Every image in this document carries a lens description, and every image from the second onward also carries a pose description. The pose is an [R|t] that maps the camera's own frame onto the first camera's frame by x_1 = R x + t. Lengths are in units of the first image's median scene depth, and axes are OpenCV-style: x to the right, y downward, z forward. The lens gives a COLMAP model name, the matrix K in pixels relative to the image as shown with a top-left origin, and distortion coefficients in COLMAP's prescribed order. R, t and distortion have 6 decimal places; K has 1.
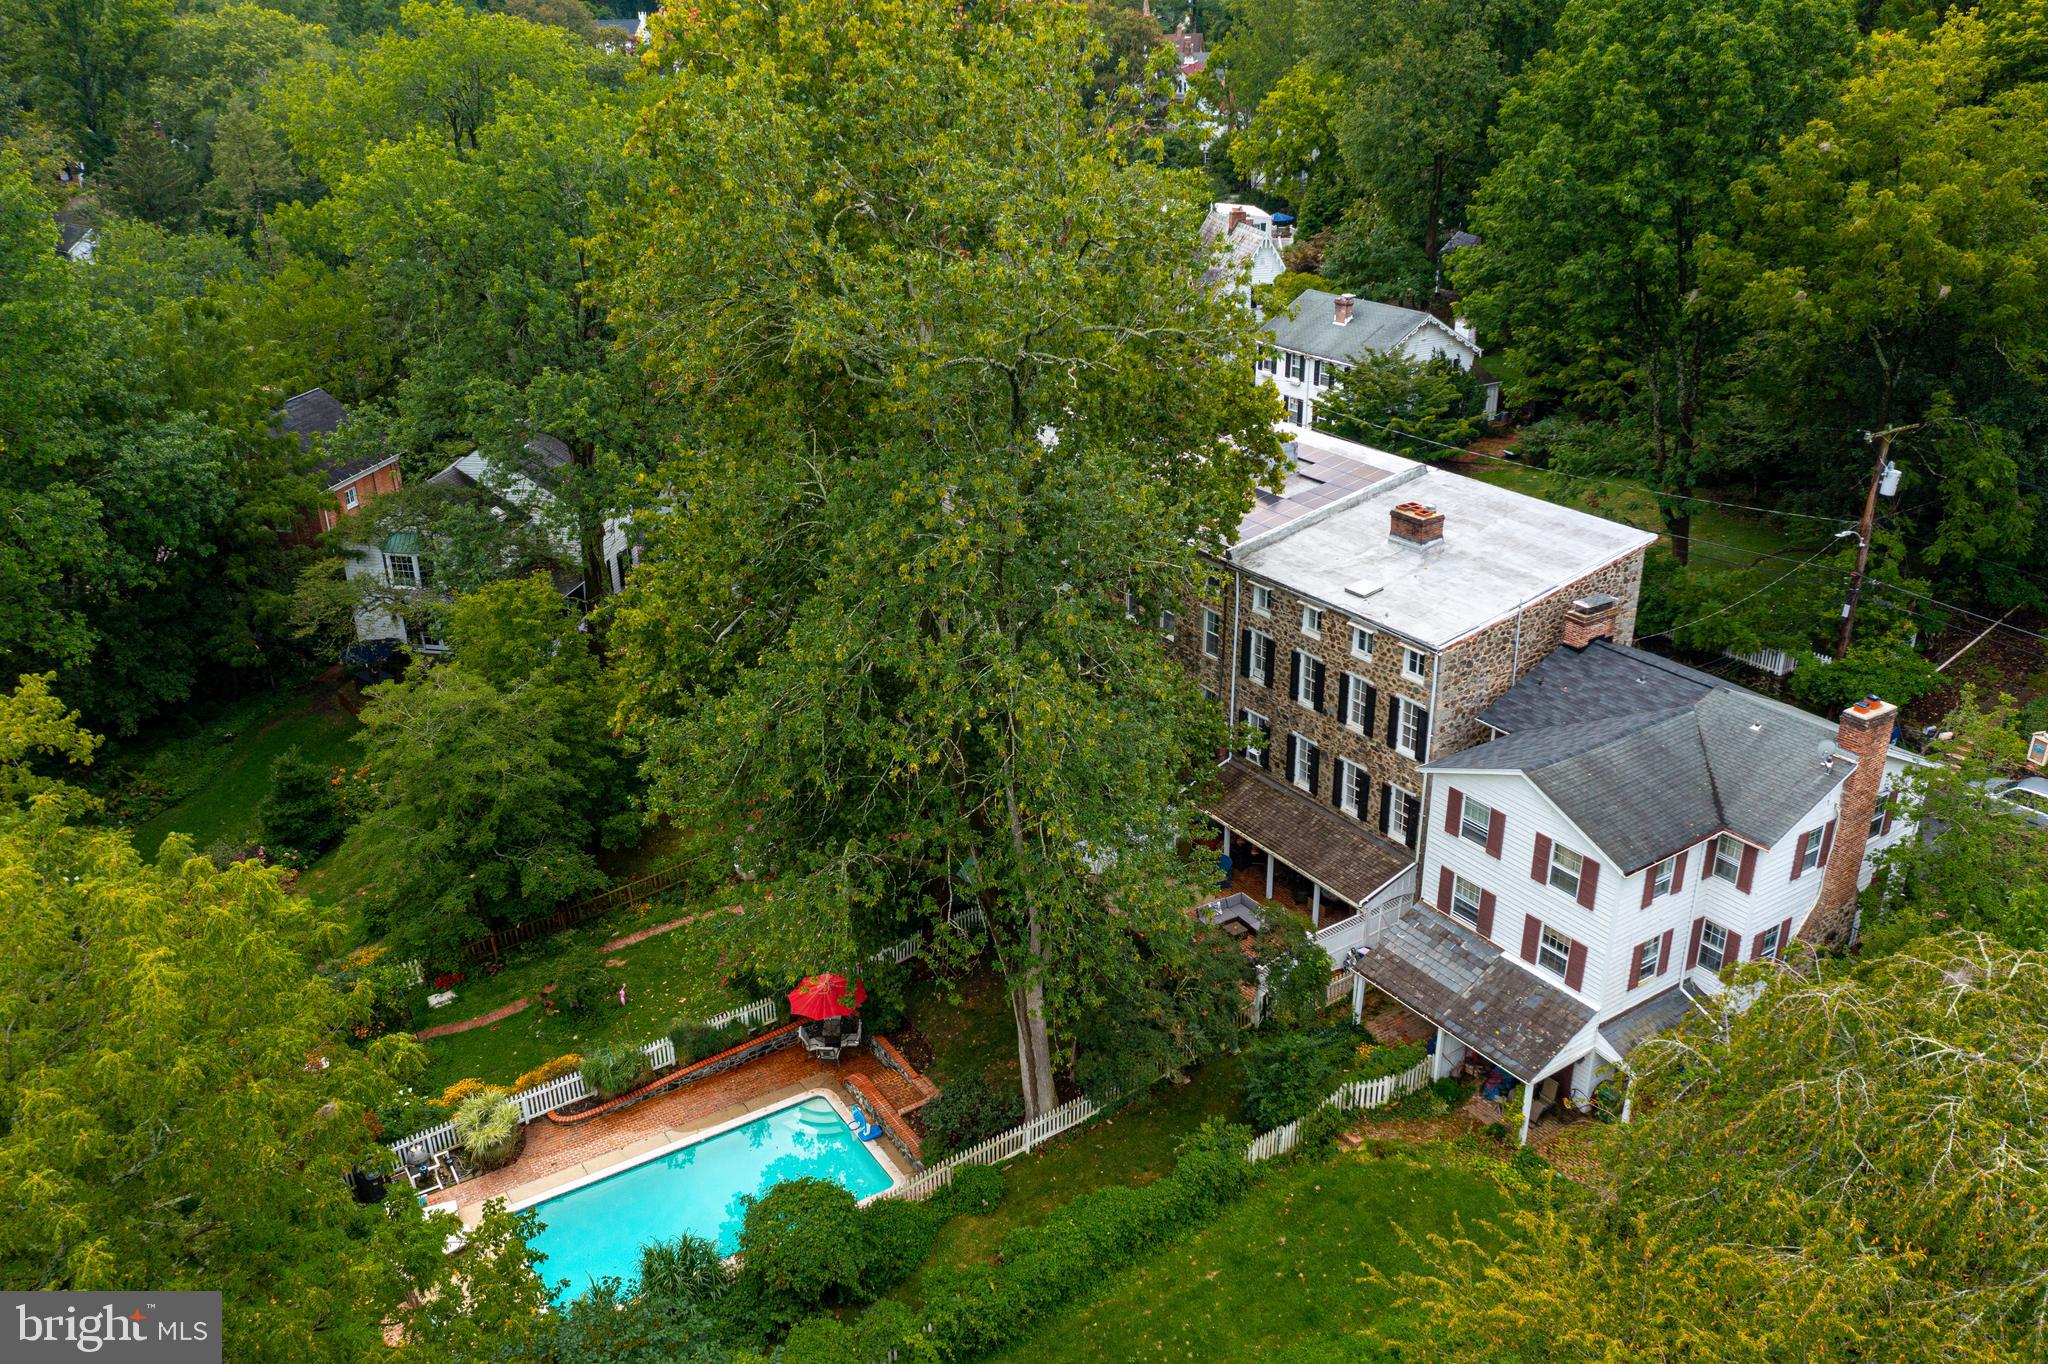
lens RADIAL K [[1607.3, 0, 1026.6], [0, 1607.3, 677.4], [0, 0, 1]] dist [-0.036317, 0.013189]
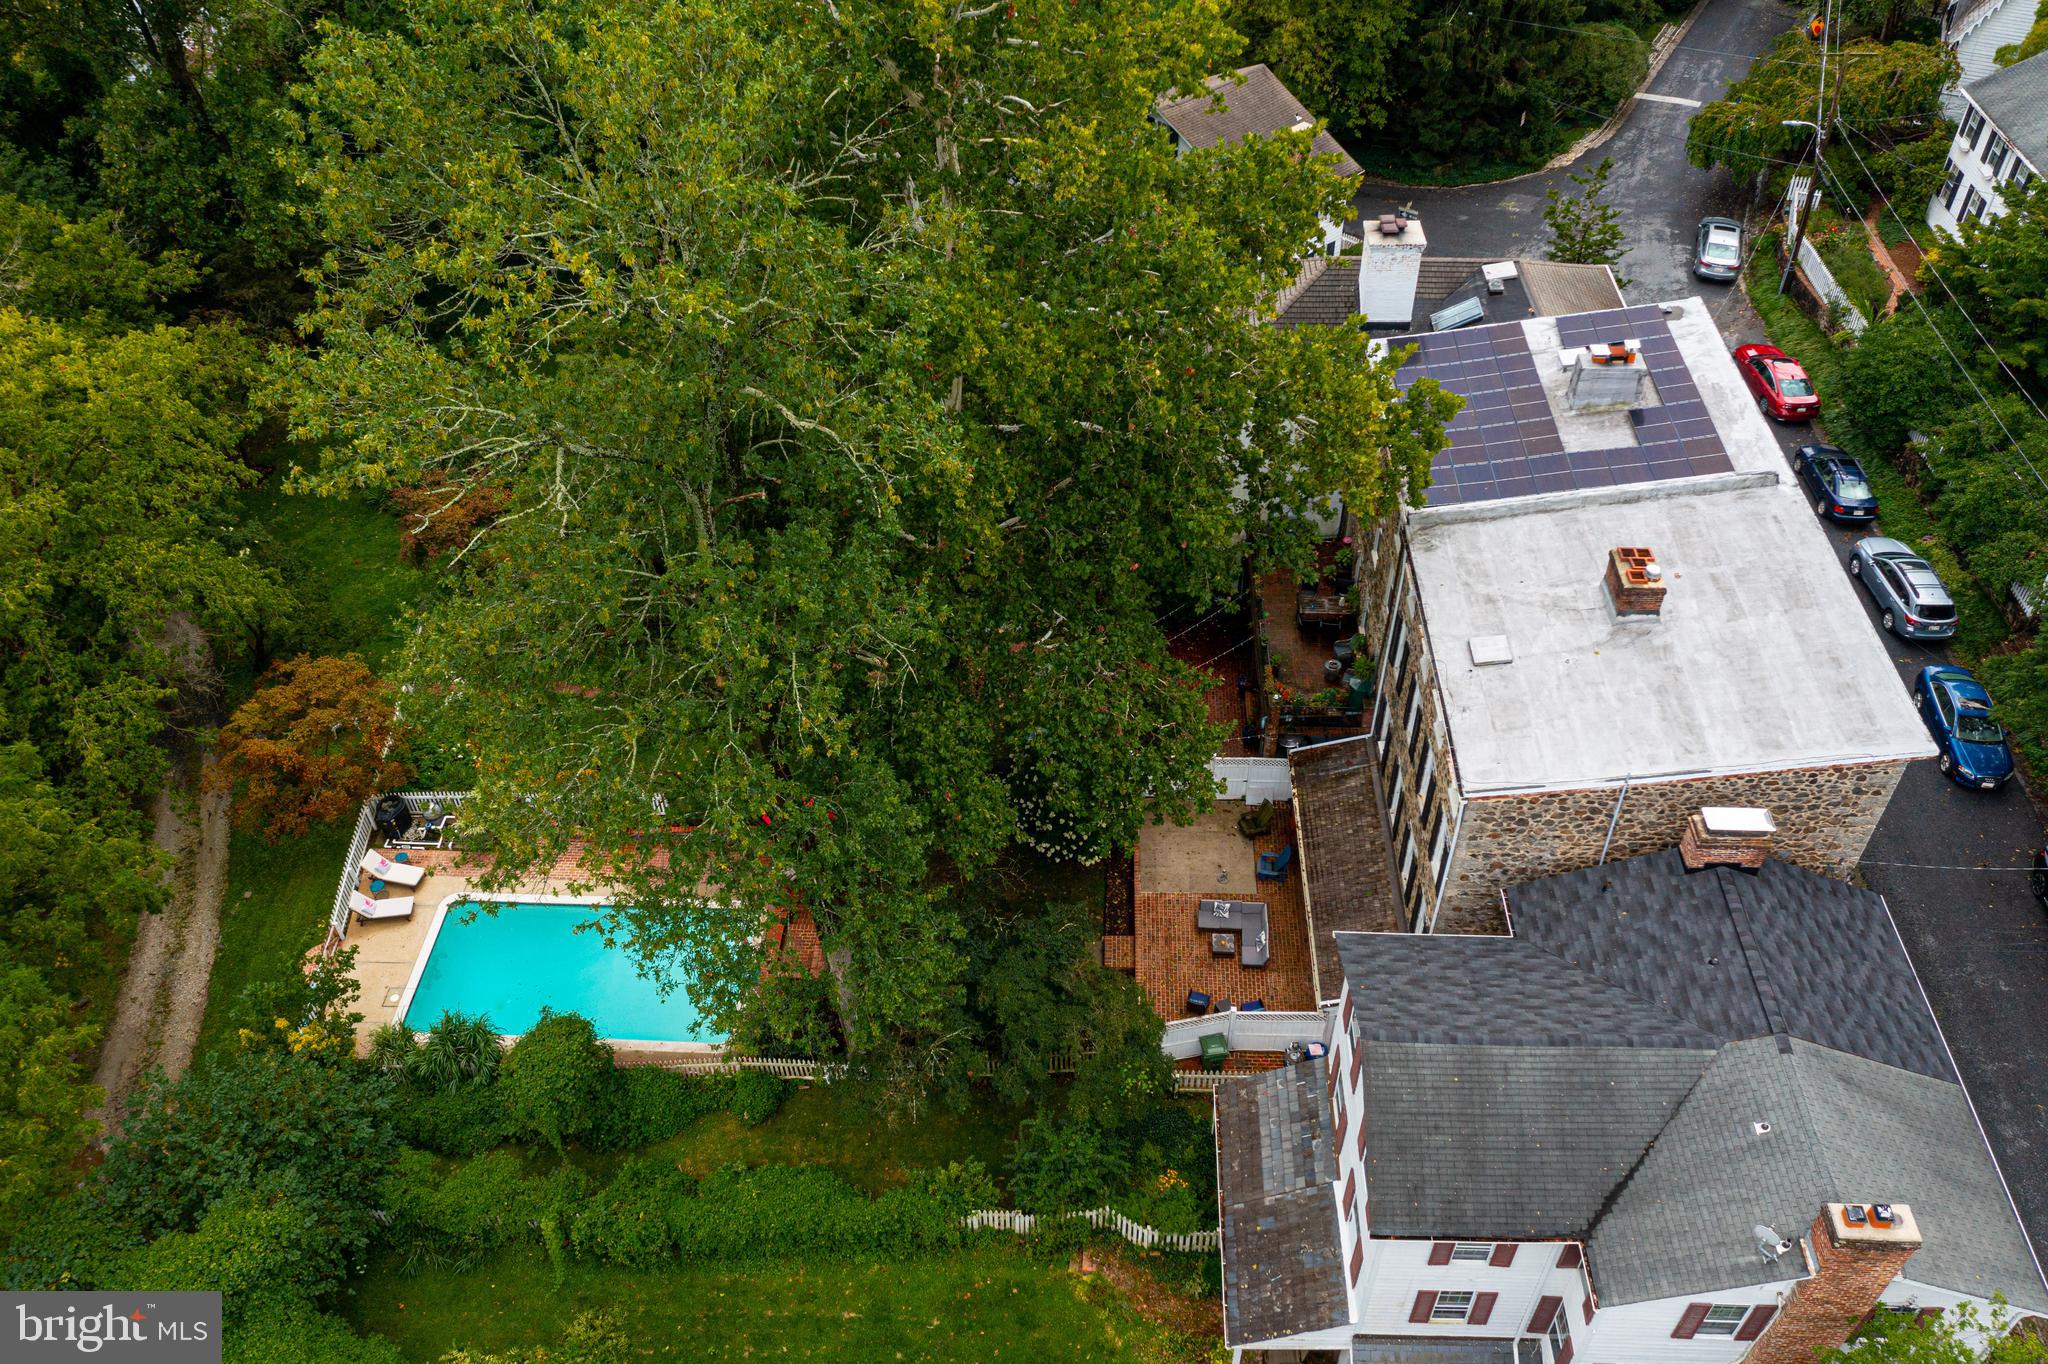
lens RADIAL K [[1607.3, 0, 1023.1], [0, 1607.3, 686.5], [0, 0, 1]] dist [-0.036317, 0.013189]
pose [[0.814619, 0.399314, -0.420648, 0.385735], [-0.226695, 0.886776, 0.402787, -0.317065], [0.533859, -0.232759, 0.812907, 0.304157]]
